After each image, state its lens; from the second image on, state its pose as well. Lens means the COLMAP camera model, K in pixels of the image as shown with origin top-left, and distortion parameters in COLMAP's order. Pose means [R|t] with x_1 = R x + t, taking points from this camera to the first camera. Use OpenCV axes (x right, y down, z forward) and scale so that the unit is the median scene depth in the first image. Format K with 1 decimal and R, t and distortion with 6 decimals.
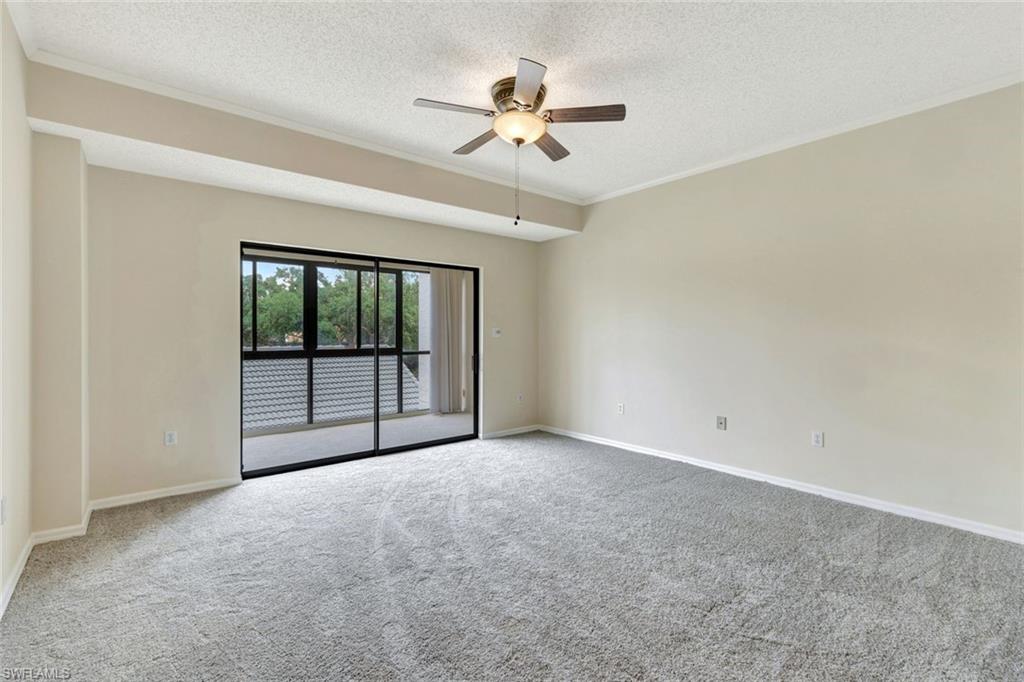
lens RADIAL K [[466.4, 0, 513.1], [0, 466.4, 336.5], [0, 0, 1]] dist [0.000155, -0.000071]
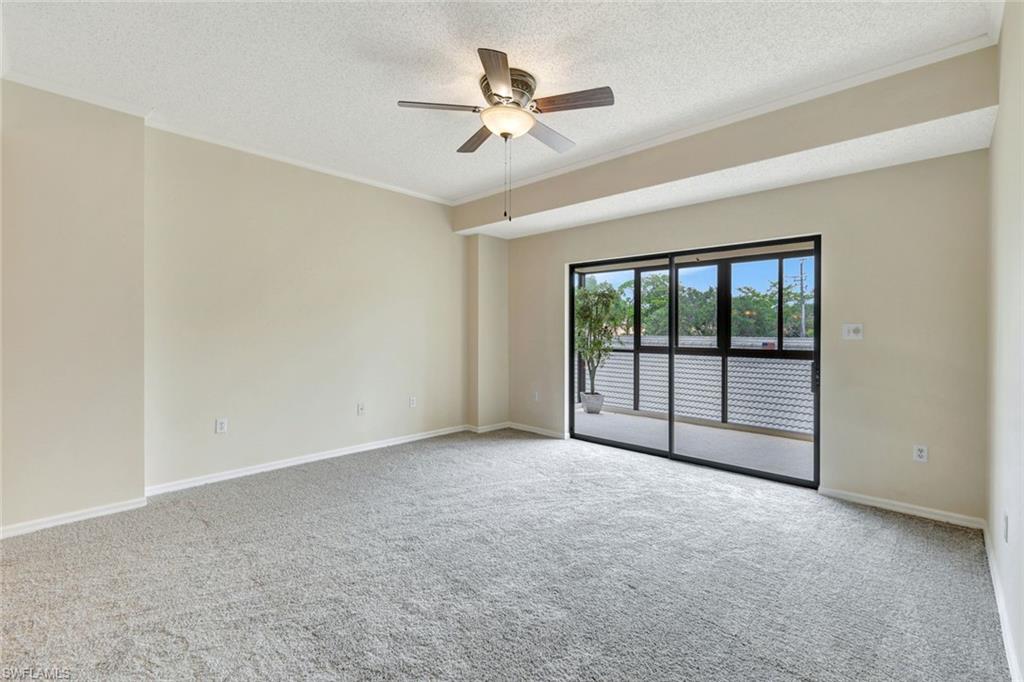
lens RADIAL K [[446.8, 0, 516.8], [0, 446.8, 332.3], [0, 0, 1]] dist [-0.001155, -0.000281]
pose [[0.110808, 0.007887, -0.993811, 0.502128], [-0.006479, 0.999953, 0.007213, -0.009806], [0.993821, 0.005640, 0.110854, 0.493266]]
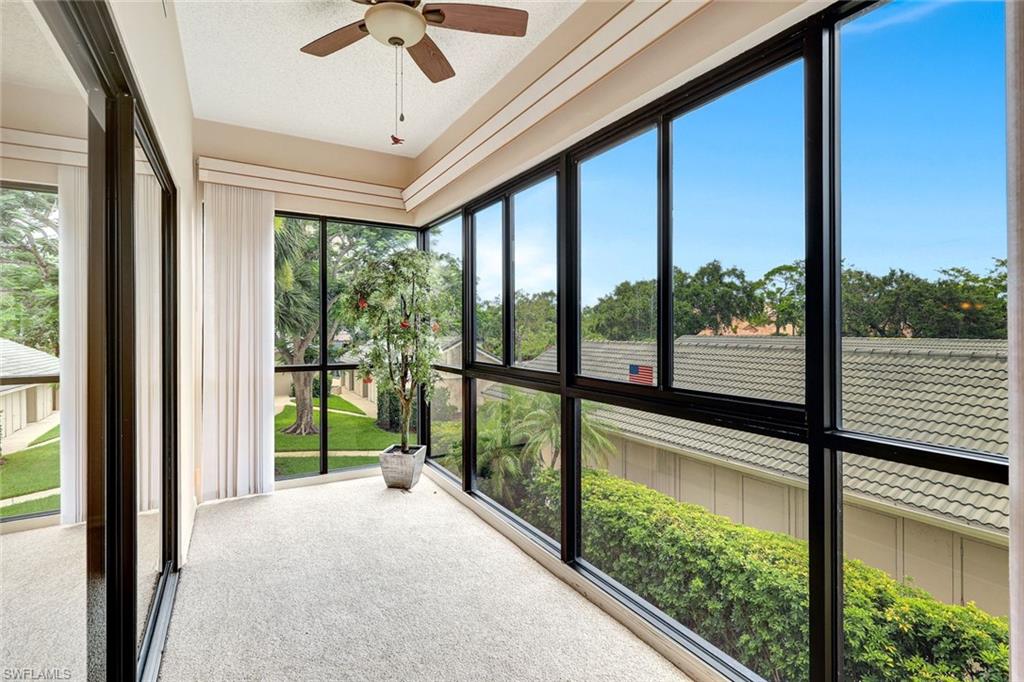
lens RADIAL K [[482.2, 0, 514.0], [0, 482.2, 326.6], [0, 0, 1]] dist [0.002090, 0.000607]
pose [[-0.178162, -0.001973, -0.983999, -0.012944], [-0.004423, 0.999989, -0.001204, -0.013114], [0.983991, 0.004137, -0.178168, 1.112526]]
